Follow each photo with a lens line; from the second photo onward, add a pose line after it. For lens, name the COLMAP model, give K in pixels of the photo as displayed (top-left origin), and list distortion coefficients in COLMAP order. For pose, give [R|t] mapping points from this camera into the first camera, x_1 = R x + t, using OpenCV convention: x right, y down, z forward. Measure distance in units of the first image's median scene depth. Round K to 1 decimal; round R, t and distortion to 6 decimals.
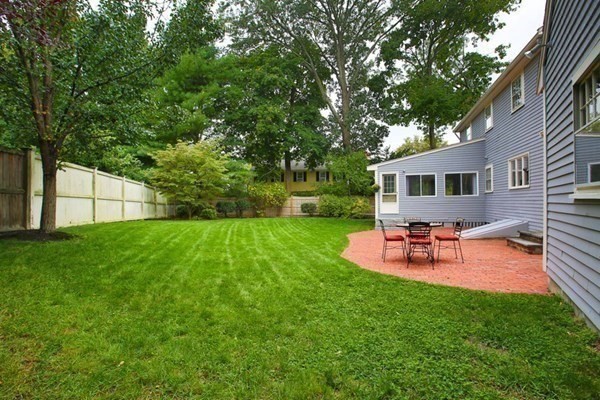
lens RADIAL K [[273.5, 0, 298.6], [0, 273.5, 204.5], [0, 0, 1]] dist [-0.035581, 0.002779]
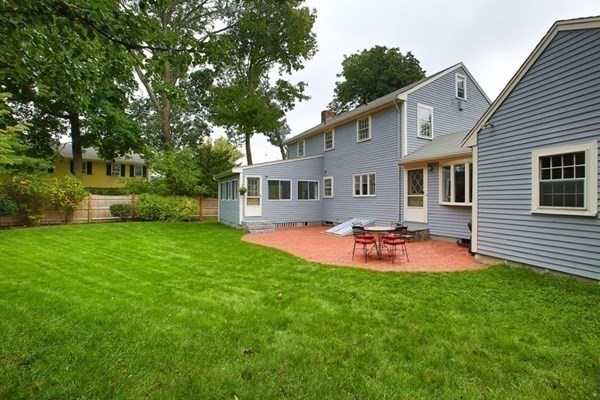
lens RADIAL K [[273.5, 0, 299.7], [0, 273.5, 196.6], [0, 0, 1]] dist [-0.035581, 0.002779]
pose [[0.678674, 0.019312, 0.734186, -0.207031], [-0.003581, 0.999729, -0.022987, -0.011533], [-0.734431, 0.012971, 0.678559, 0.117814]]
